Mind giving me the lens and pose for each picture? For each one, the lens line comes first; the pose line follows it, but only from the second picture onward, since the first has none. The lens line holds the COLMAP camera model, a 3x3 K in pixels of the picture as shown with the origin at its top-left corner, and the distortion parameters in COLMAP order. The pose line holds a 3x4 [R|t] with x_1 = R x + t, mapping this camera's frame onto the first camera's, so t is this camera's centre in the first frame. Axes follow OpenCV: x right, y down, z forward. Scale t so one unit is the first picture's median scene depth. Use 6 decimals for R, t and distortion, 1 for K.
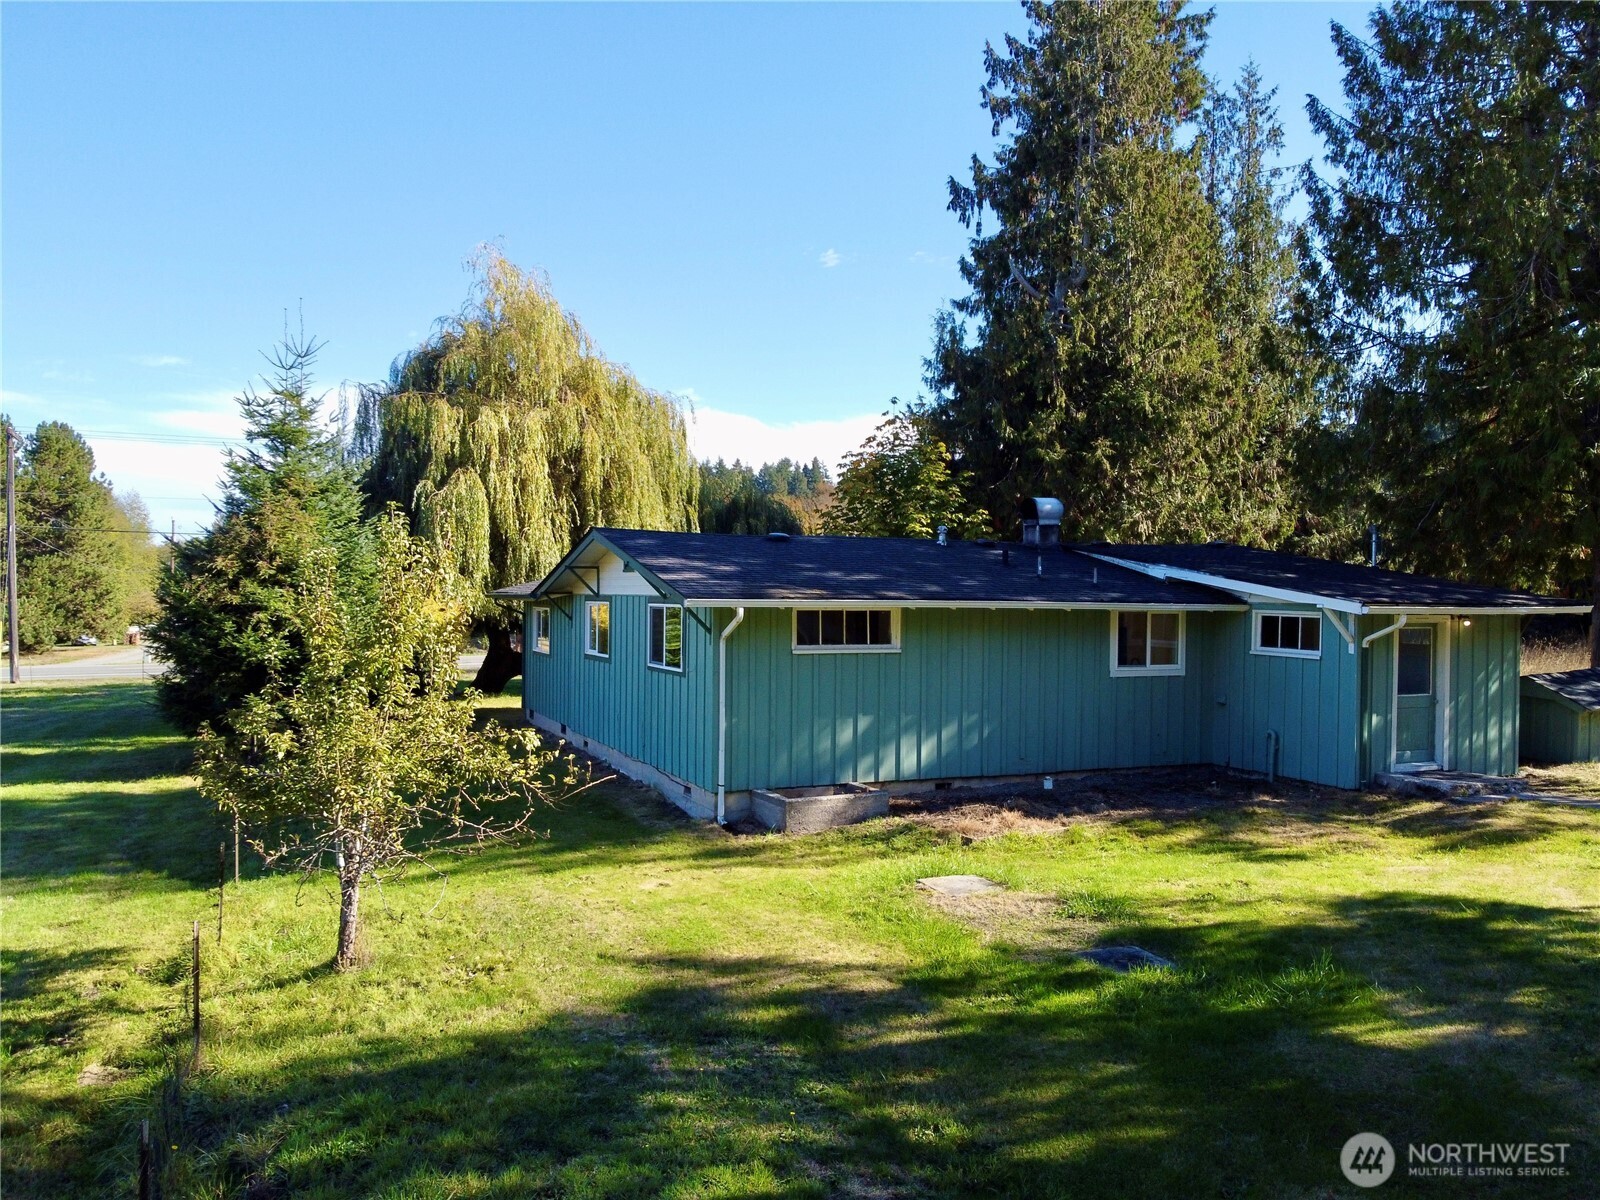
lens RADIAL K [[1131.2, 0, 800.0], [0, 1131.2, 600.0], [0, 0, 1]] dist [-0.000632, 0.000103]
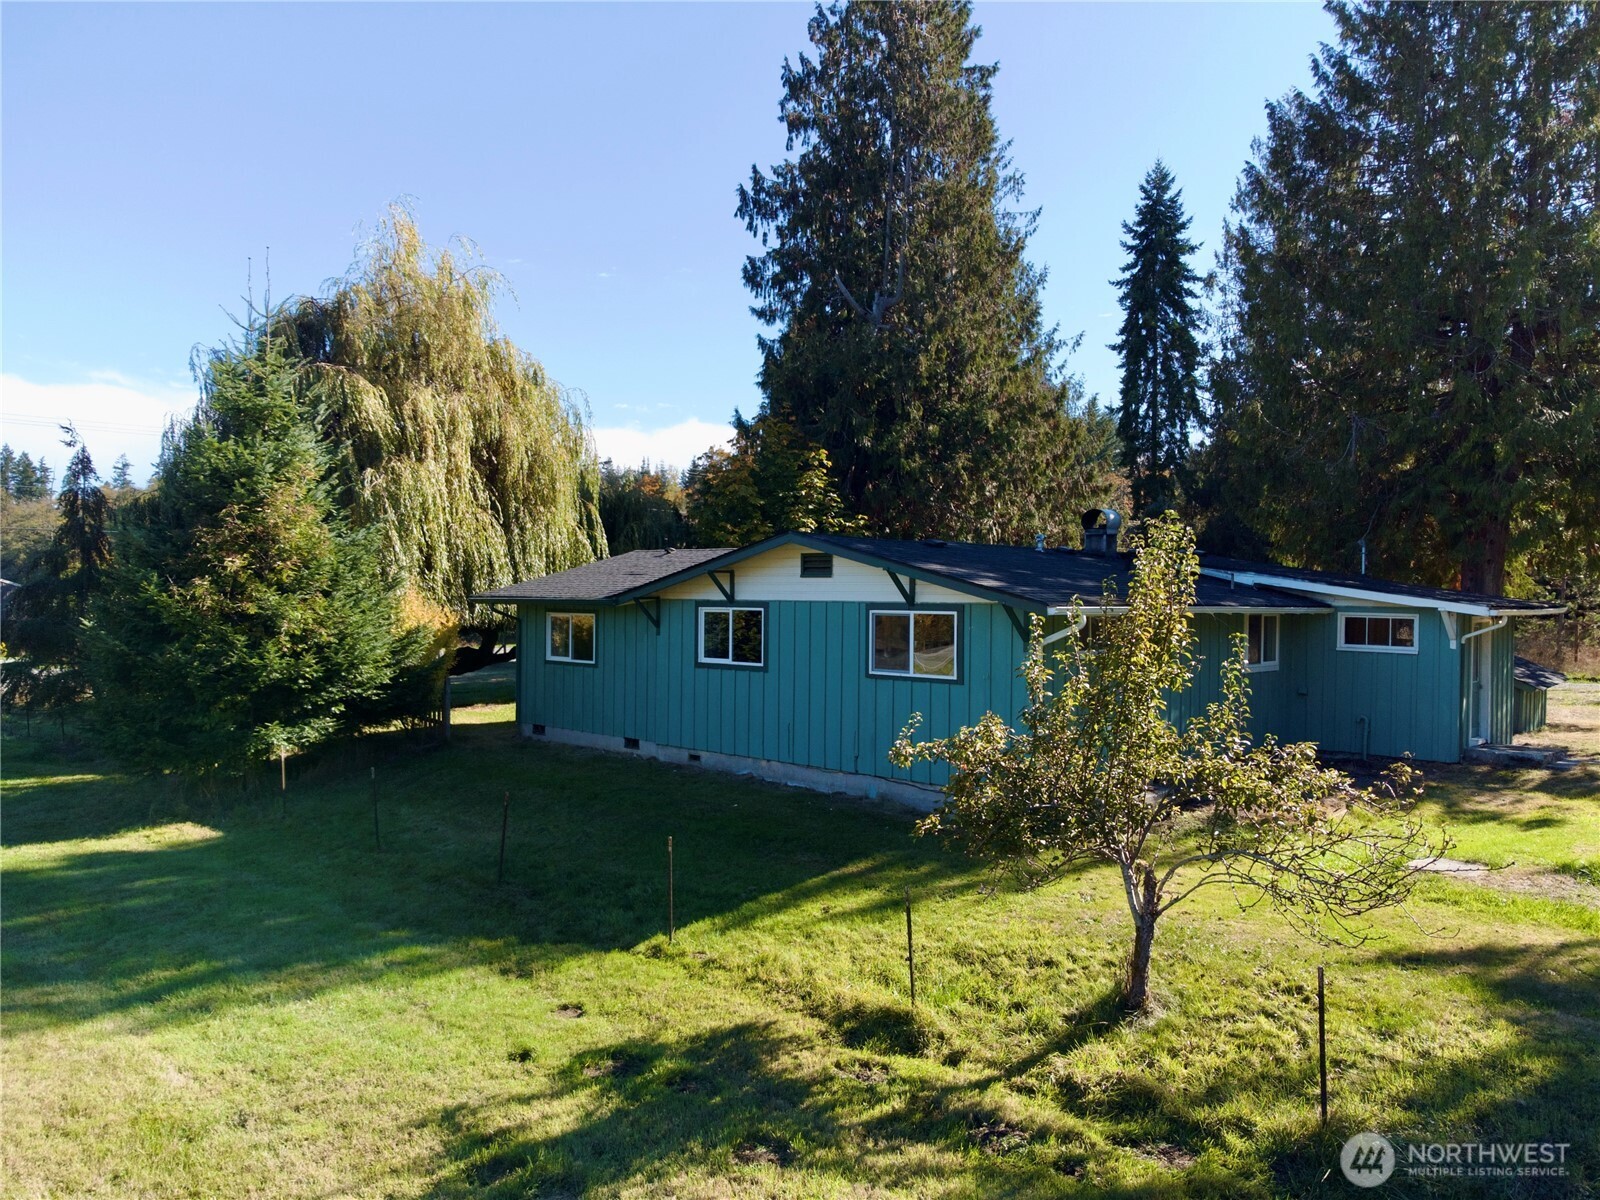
lens RADIAL K [[1110.8, 0, 799.7], [0, 1110.8, 609.3], [0, 0, 1]] dist [0.007882, 0.000050]
pose [[0.935709, -0.006187, 0.352720, -0.288798], [0.002511, 0.999938, 0.010879, -0.004558], [-0.352765, -0.009294, 0.935666, 0.069703]]
